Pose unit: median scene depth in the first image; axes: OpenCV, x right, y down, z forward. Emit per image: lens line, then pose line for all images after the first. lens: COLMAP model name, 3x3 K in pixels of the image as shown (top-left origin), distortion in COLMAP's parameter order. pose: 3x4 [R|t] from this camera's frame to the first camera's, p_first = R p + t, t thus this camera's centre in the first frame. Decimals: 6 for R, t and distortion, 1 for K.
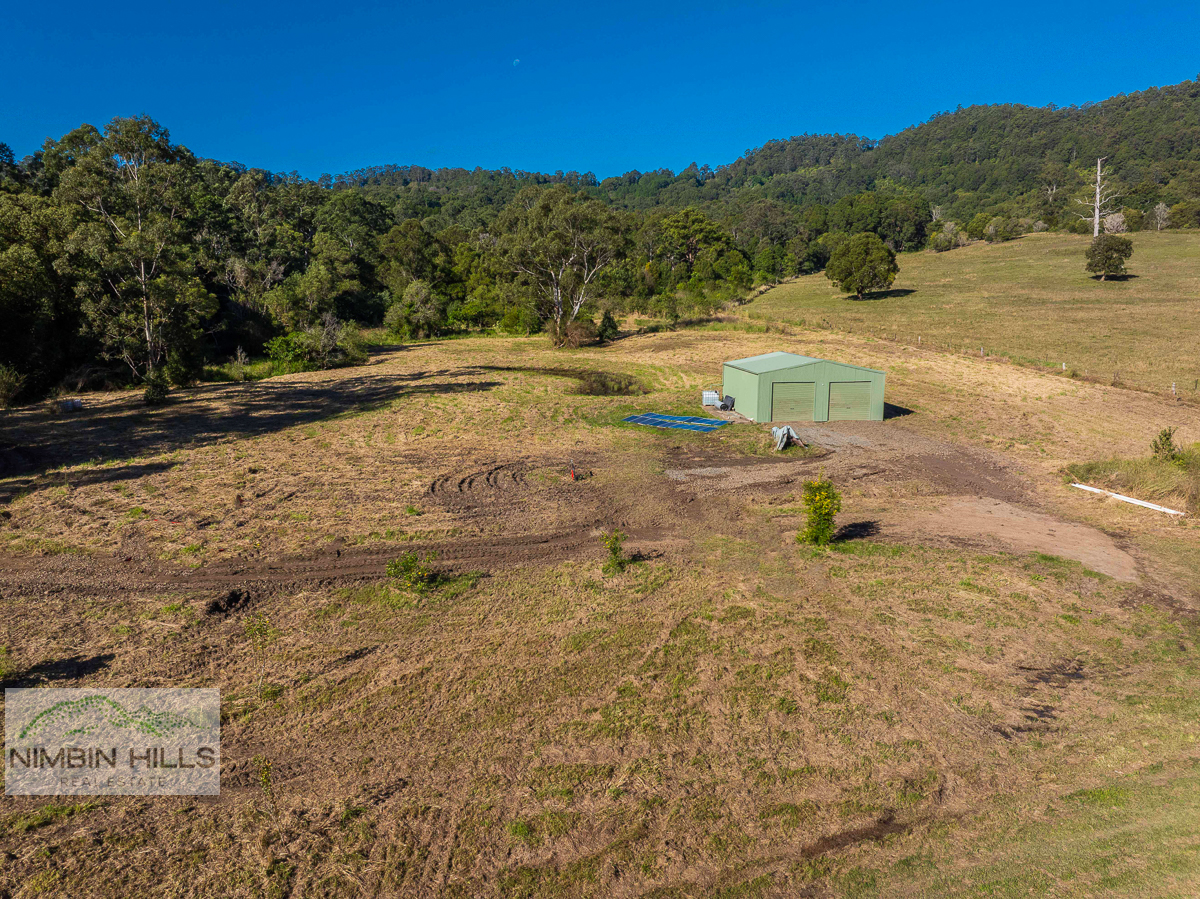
lens RADIAL K [[845.3, 0, 601.8], [0, 845.3, 448.7], [0, 0, 1]] dist [-0.044183, 0.008811]
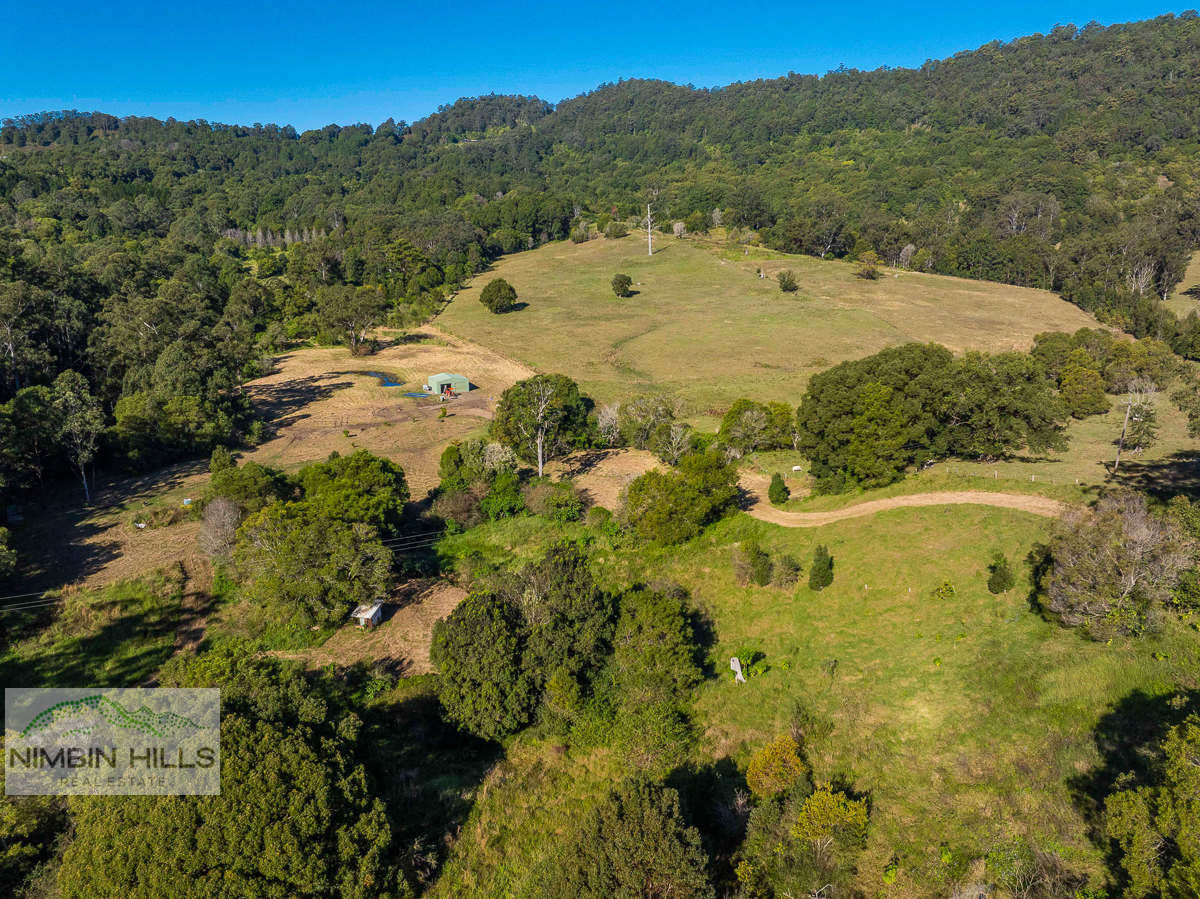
lens RADIAL K [[845.3, 0, 601.8], [0, 845.3, 448.7], [0, 0, 1]] dist [-0.044183, 0.008811]
pose [[0.943237, -0.085901, 0.320818, -0.114247], [0.060002, 0.994153, 0.089781, -0.025130], [-0.326654, -0.065435, 0.942876, -0.897353]]
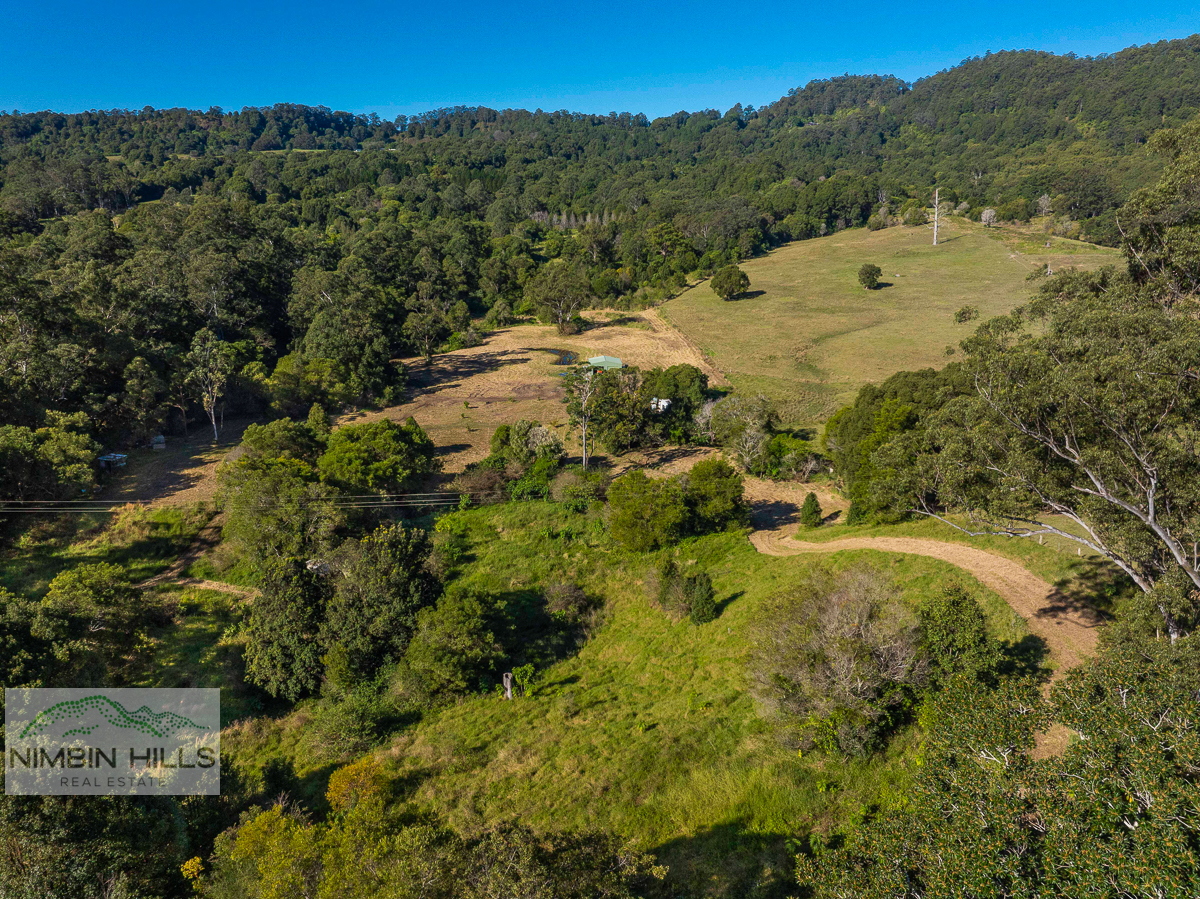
lens RADIAL K [[845.3, 0, 601.8], [0, 845.3, 448.7], [0, 0, 1]] dist [-0.044183, 0.008811]
pose [[0.997287, 0.021594, -0.070369, 0.157019], [-0.014709, 0.995182, 0.096938, -0.022369], [0.072123, -0.095640, 0.992800, -0.907066]]
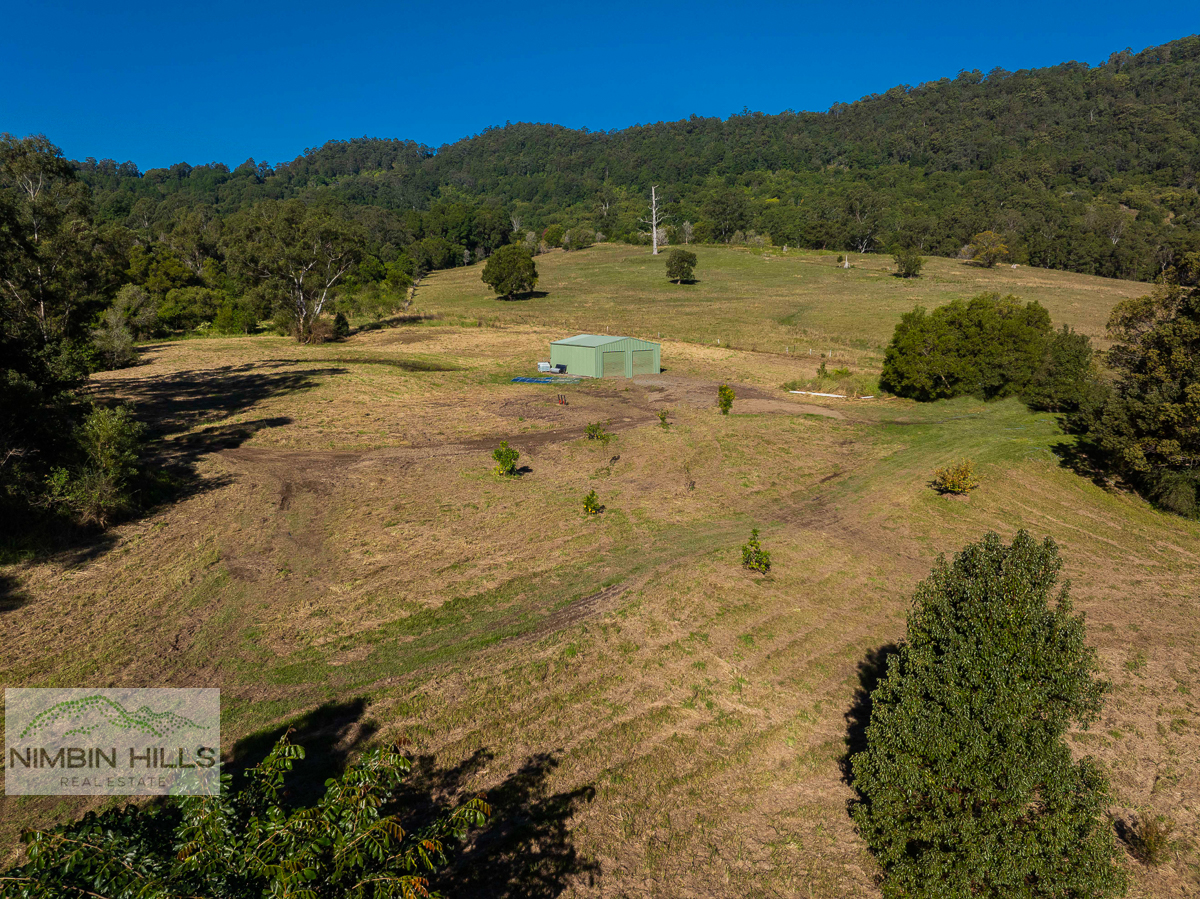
lens RADIAL K [[845.3, 0, 601.8], [0, 845.3, 448.7], [0, 0, 1]] dist [-0.044183, 0.008811]
pose [[0.874921, -0.085688, 0.476625, -0.166898], [0.086224, 0.996059, 0.020795, 0.020233], [-0.476529, 0.022903, 0.878861, -0.116029]]
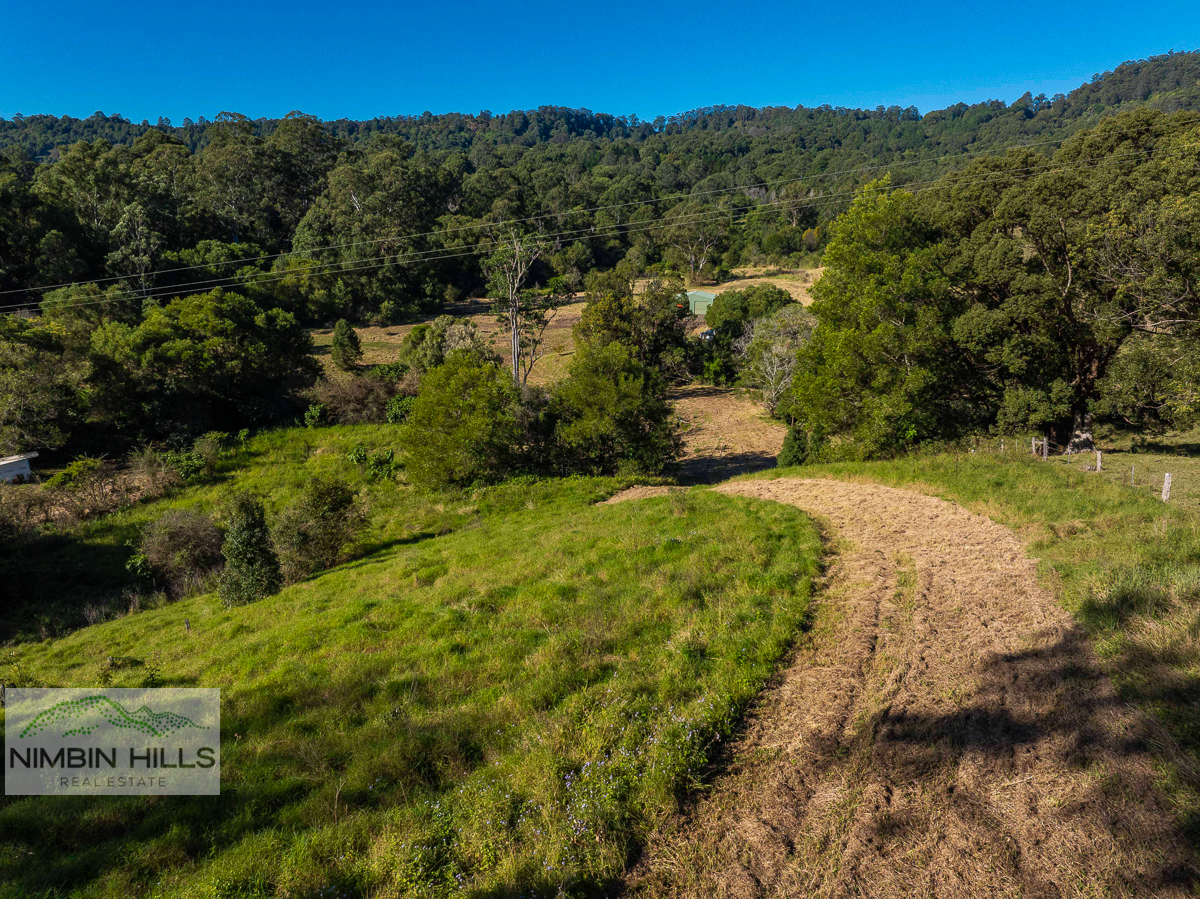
lens RADIAL K [[845.3, 0, 601.8], [0, 845.3, 448.7], [0, 0, 1]] dist [-0.044183, 0.008811]
pose [[0.926807, 0.100345, -0.361885, 0.330317], [-0.070828, 0.993053, 0.093965, 0.056619], [0.368800, -0.061456, 0.927475, -0.598201]]
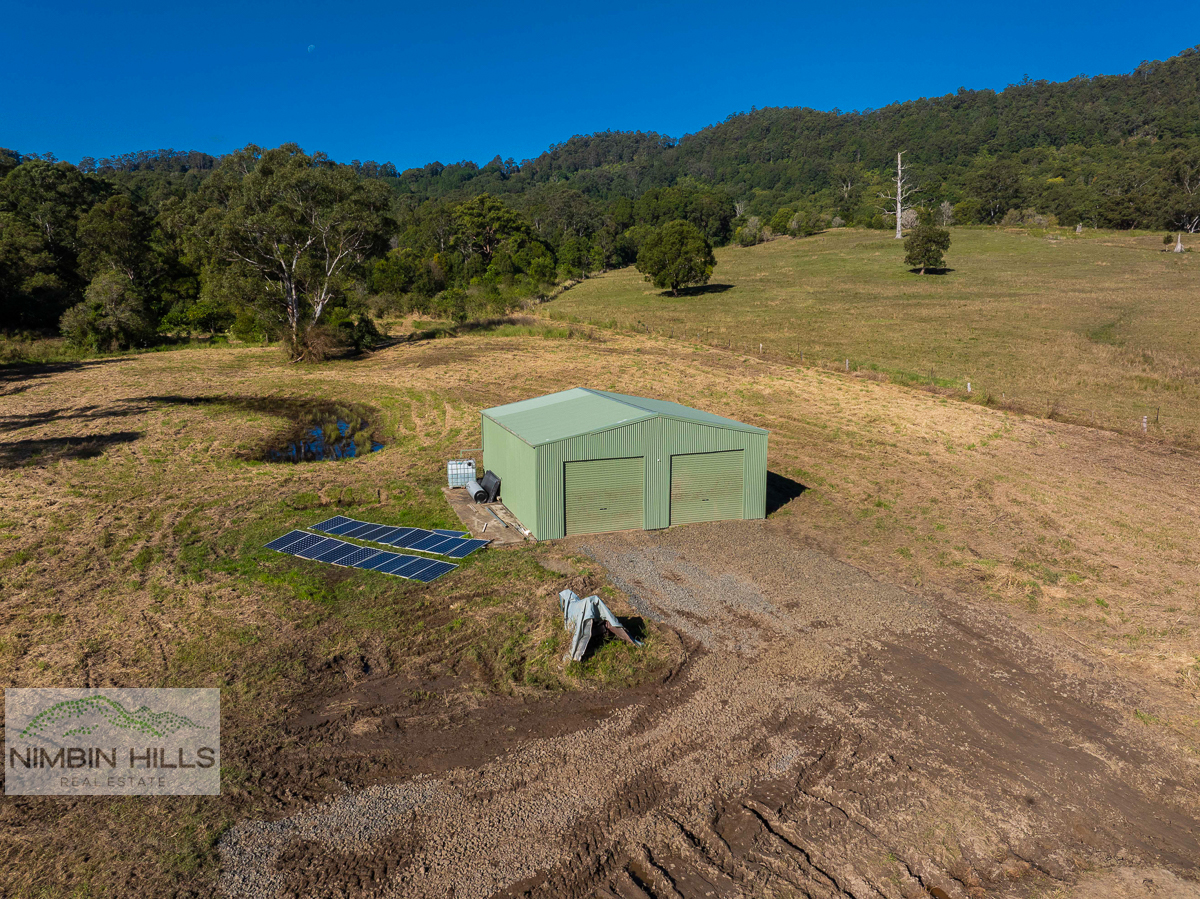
lens RADIAL K [[845.3, 0, 601.8], [0, 845.3, 448.7], [0, 0, 1]] dist [-0.044183, 0.008811]
pose [[0.975985, -0.039886, 0.214153, 0.033549], [0.038910, 0.999204, 0.008776, -0.026142], [-0.214333, -0.000233, 0.976761, 0.143552]]
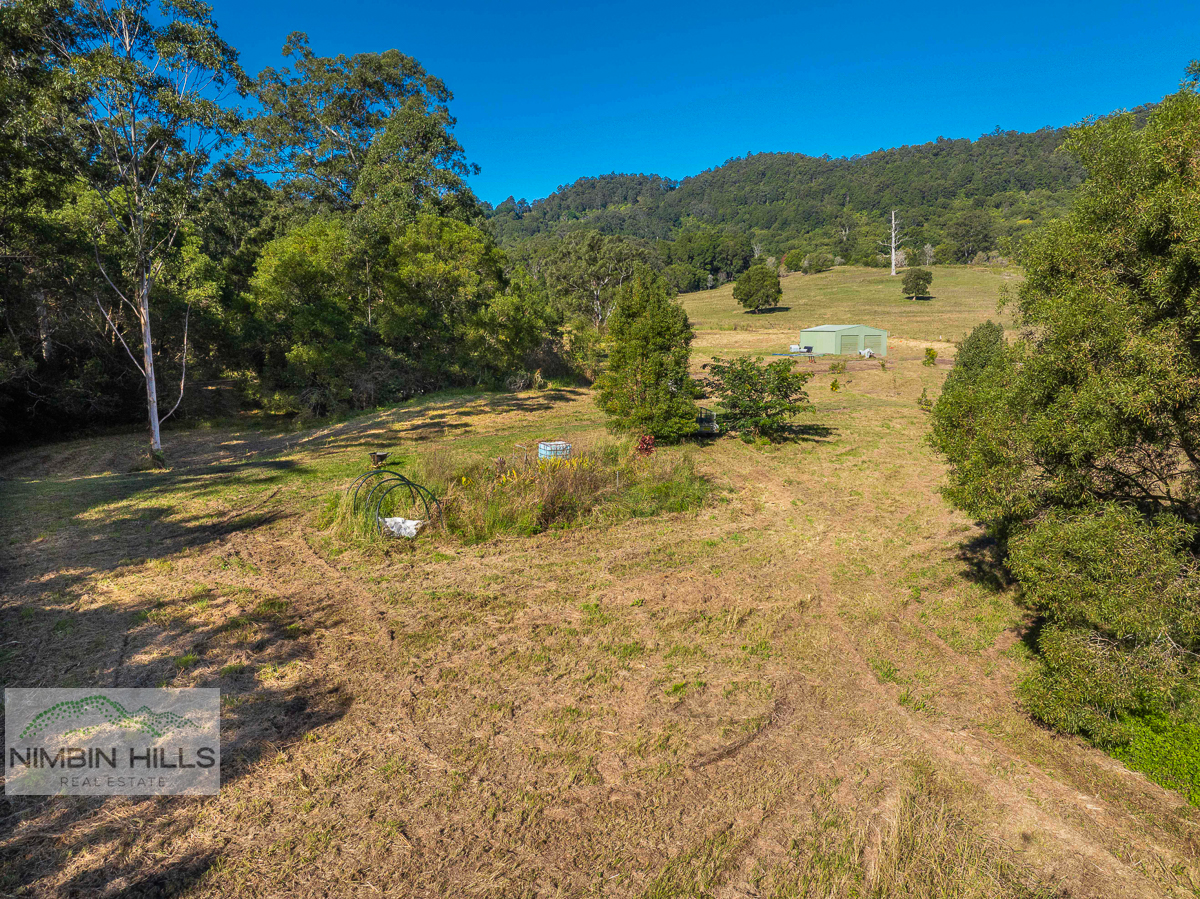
lens RADIAL K [[841.4, 0, 600.0], [0, 841.4, 449.5], [0, 0, 1]] dist [-0.006393, -0.075216]
pose [[0.972969, -0.034679, 0.228318, -0.256288], [0.042152, 0.998721, -0.027936, 0.070208], [-0.227057, 0.036805, 0.973186, -0.265562]]
